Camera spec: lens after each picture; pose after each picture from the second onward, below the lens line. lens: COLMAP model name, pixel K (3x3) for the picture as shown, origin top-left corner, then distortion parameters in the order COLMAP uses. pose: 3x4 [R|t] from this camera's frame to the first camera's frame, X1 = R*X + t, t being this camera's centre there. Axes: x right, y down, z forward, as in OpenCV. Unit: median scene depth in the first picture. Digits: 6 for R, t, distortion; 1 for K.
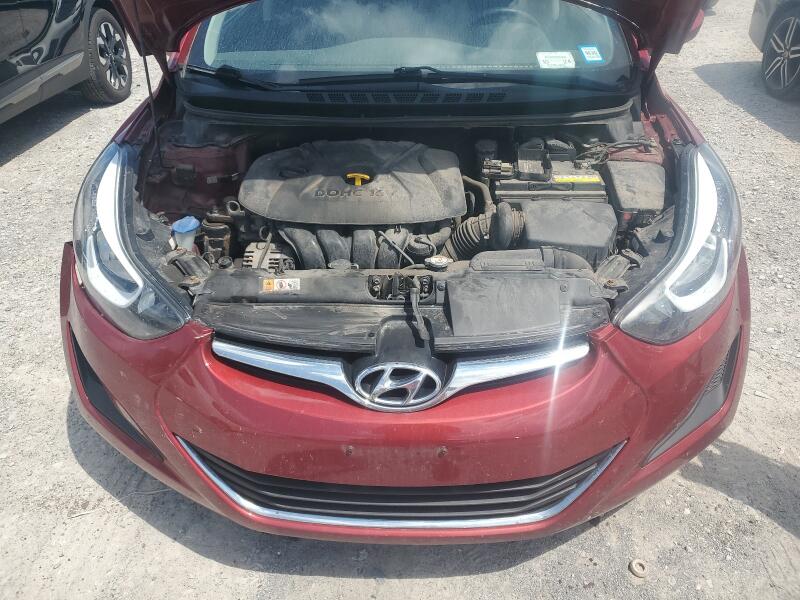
lens RADIAL K [[636.6, 0, 421.3], [0, 636.6, 300.3], [0, 0, 1]] dist [-0.007520, 0.051772]
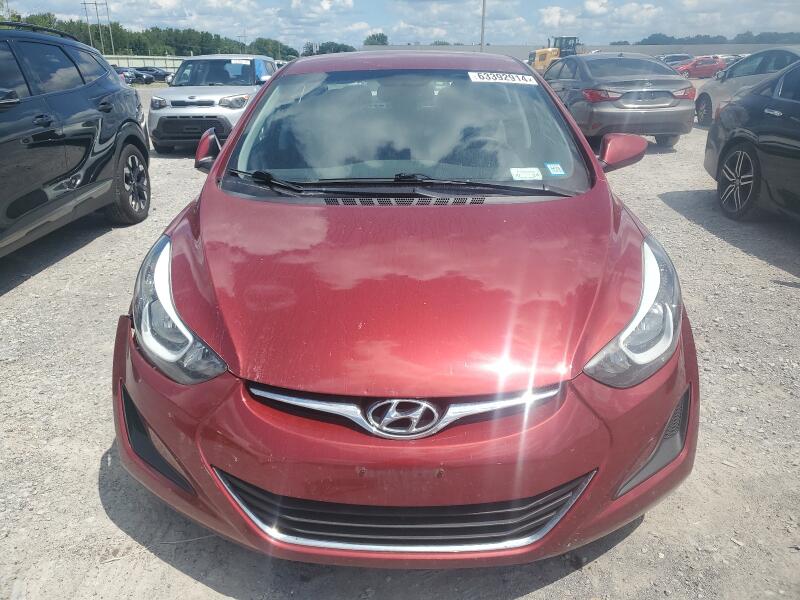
lens RADIAL K [[636.6, 0, 421.3], [0, 636.6, 300.3], [0, 0, 1]] dist [-0.007520, 0.051772]
pose [[0.999814, -0.007274, 0.017843, -0.015793], [0.010593, 0.981014, -0.193649, 0.114204], [-0.016096, 0.193802, 0.980909, -0.175009]]
